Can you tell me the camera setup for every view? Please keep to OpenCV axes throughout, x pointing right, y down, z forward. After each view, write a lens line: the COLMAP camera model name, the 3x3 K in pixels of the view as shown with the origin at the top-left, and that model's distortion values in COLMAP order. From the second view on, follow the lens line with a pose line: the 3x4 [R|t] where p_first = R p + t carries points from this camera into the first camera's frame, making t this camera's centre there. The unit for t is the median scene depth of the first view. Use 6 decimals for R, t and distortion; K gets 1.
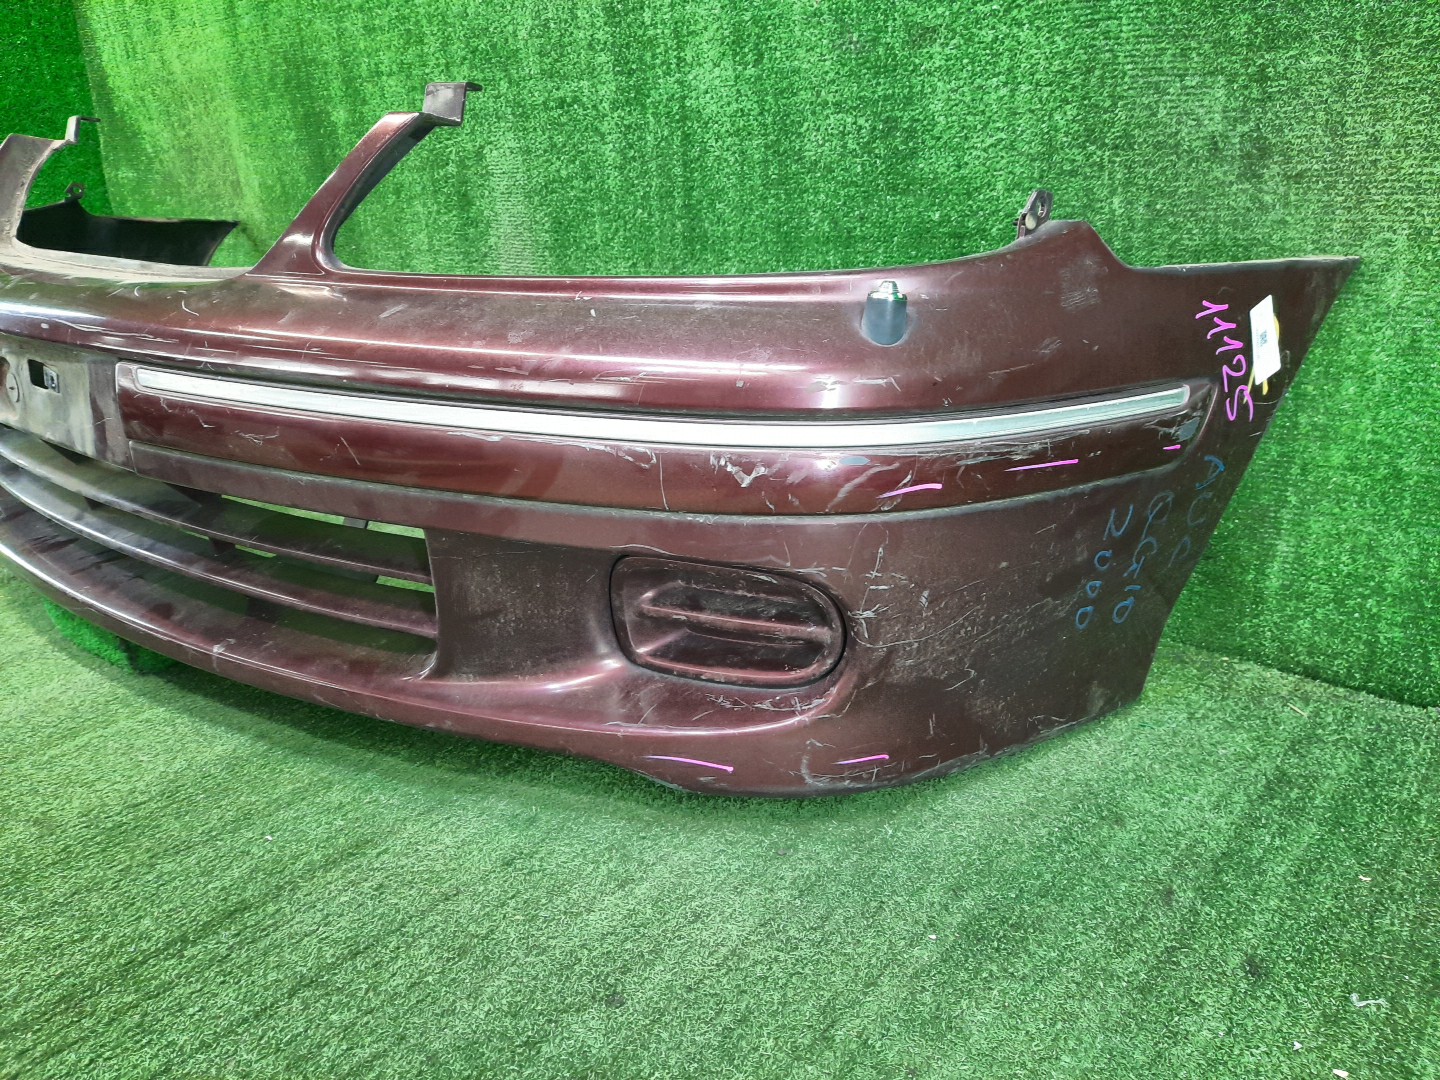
lens RADIAL K [[1073.3, 0, 724.0], [0, 1073.3, 544.0], [0, 0, 1]] dist [0.020990, -0.008138]
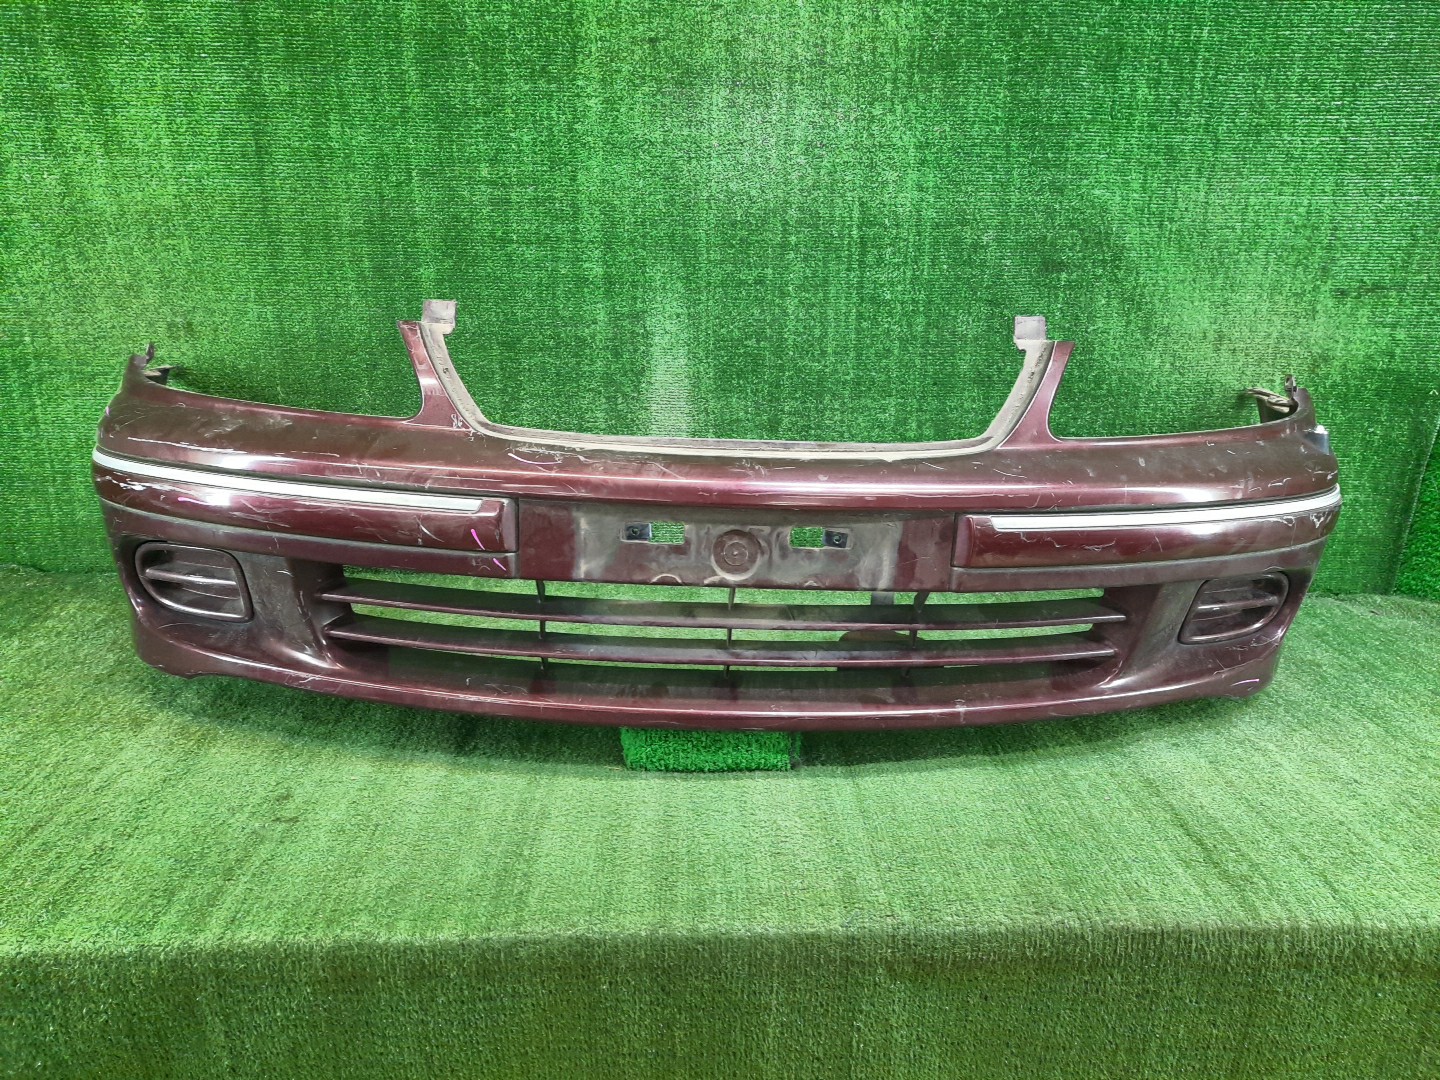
lens RADIAL K [[1067.4, 0, 720.0], [0, 1067.4, 540.0], [0, 0, 1]] dist [0.053346, -0.042125]
pose [[0.737267, -0.152702, 0.658118, -1.782947], [0.186750, 0.982230, 0.018695, -0.227899], [-0.649278, 0.109121, 0.752682, 0.141225]]
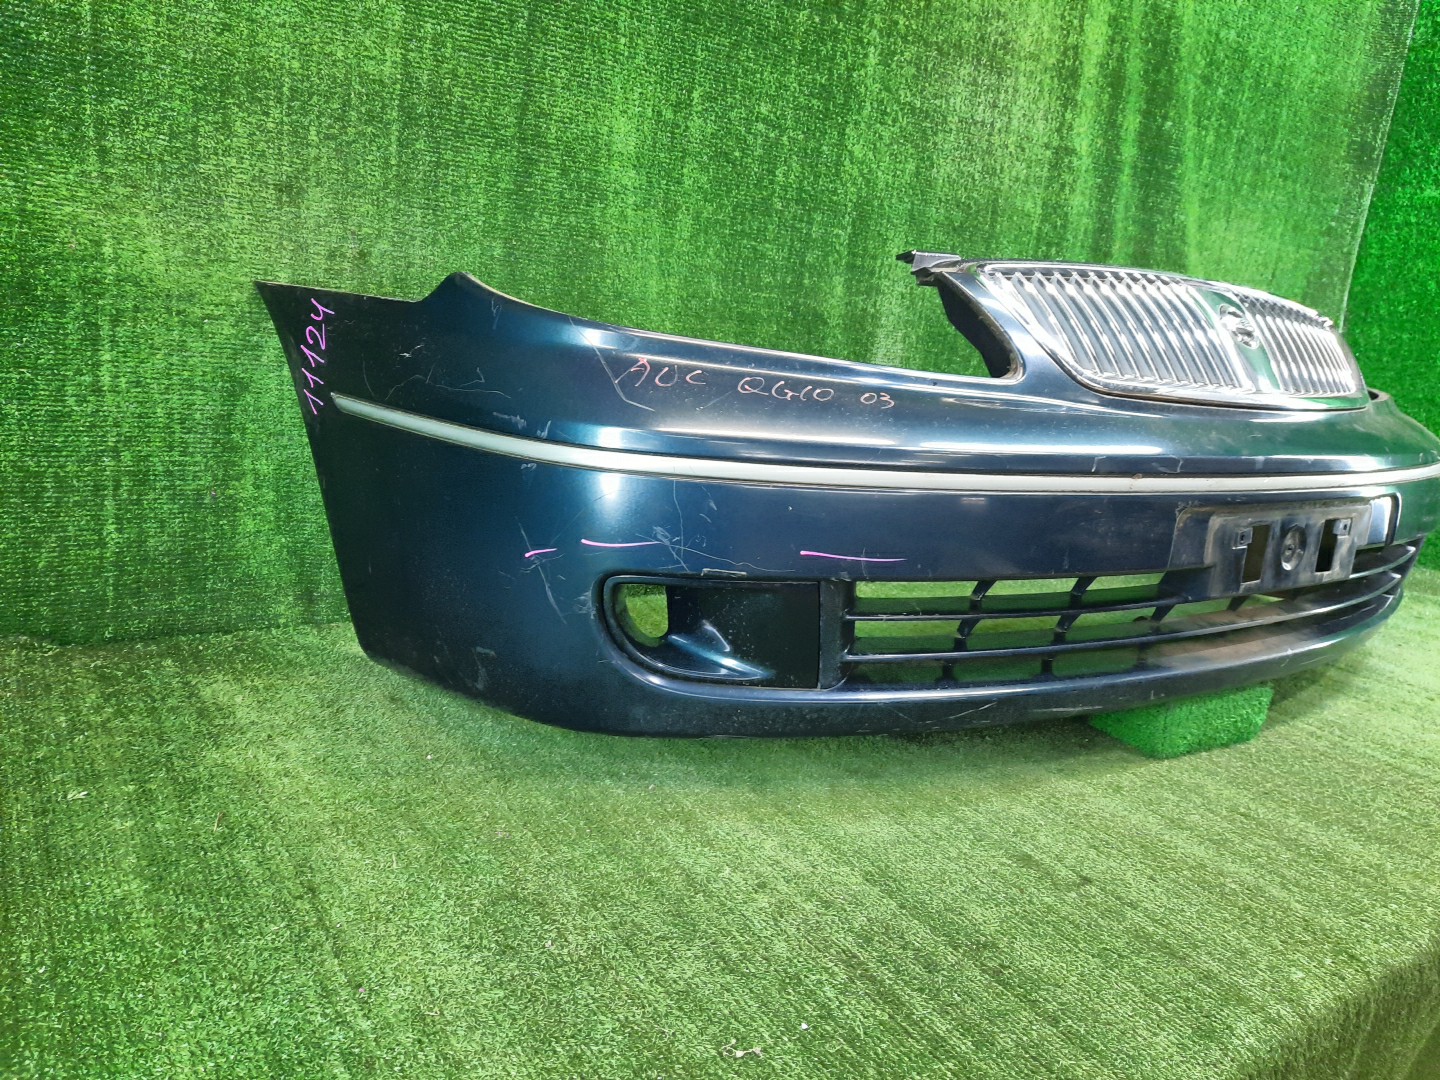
lens RADIAL K [[1073.3, 0, 724.0], [0, 1073.3, 544.0], [0, 0, 1]] dist [0.020990, -0.008138]
pose [[0.228065, -0.165245, 0.959521, -2.448869], [0.204372, 0.971663, 0.118759, -0.504013], [-0.951955, 0.169014, 0.255374, 1.658296]]
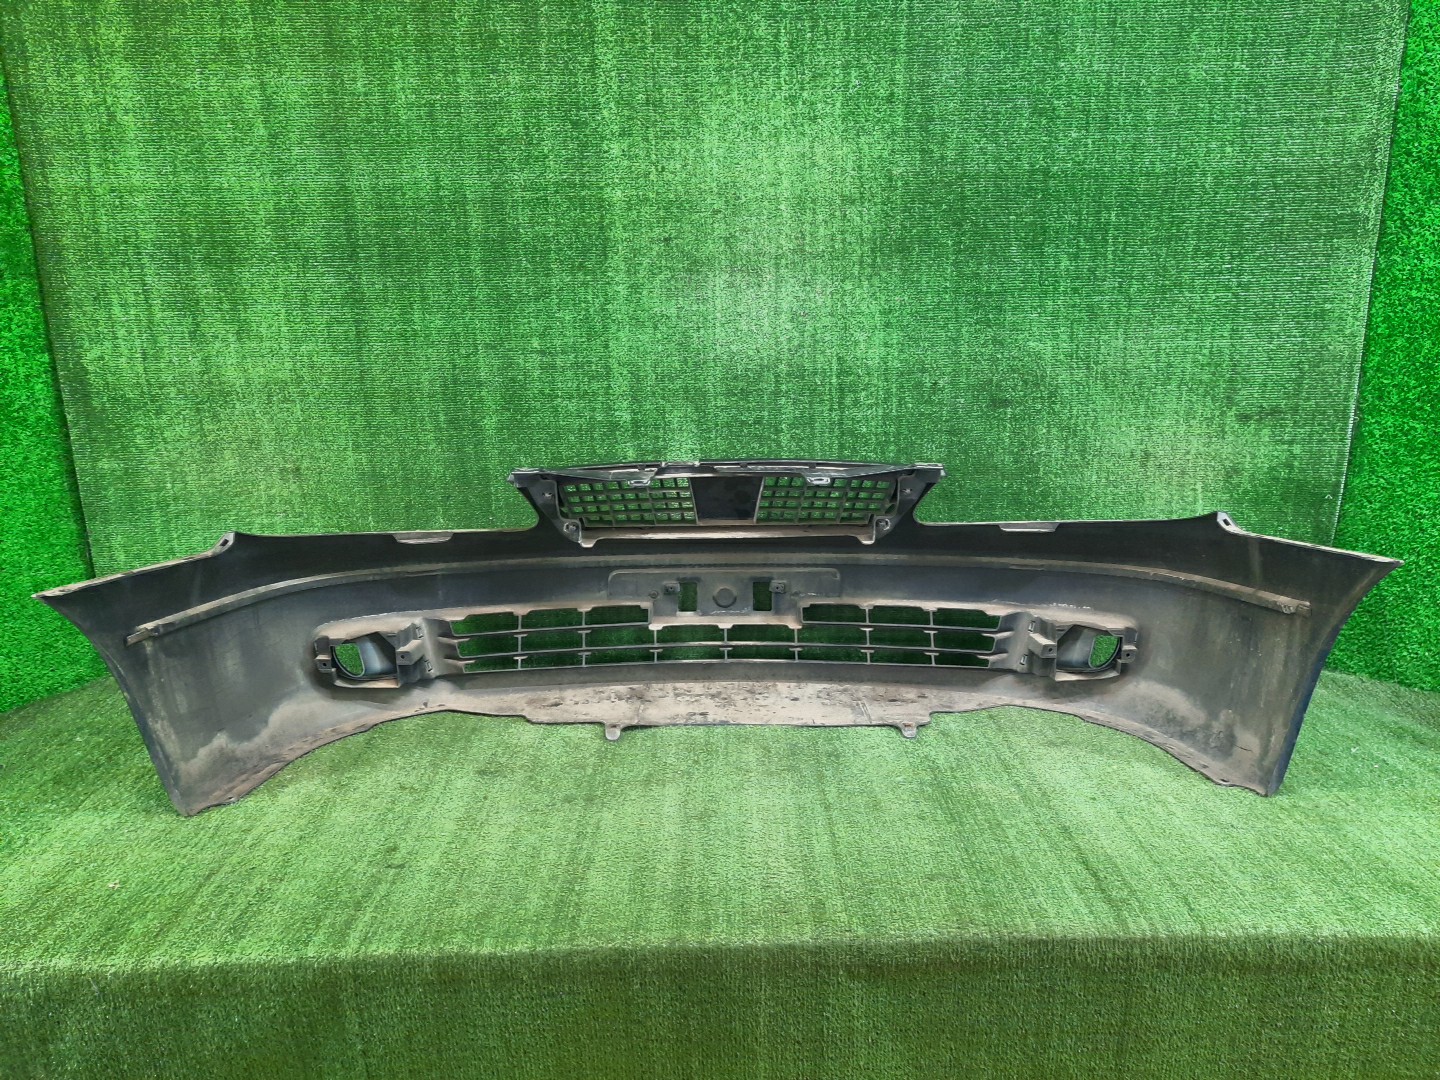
lens RADIAL K [[1067.4, 0, 720.0], [0, 1067.4, 540.0], [0, 0, 1]] dist [0.053346, -0.042125]
pose [[0.757091, -0.131497, 0.639939, -2.023177], [0.208325, 0.976991, -0.045706, -0.297734], [-0.619205, 0.167919, 0.767065, -0.260319]]
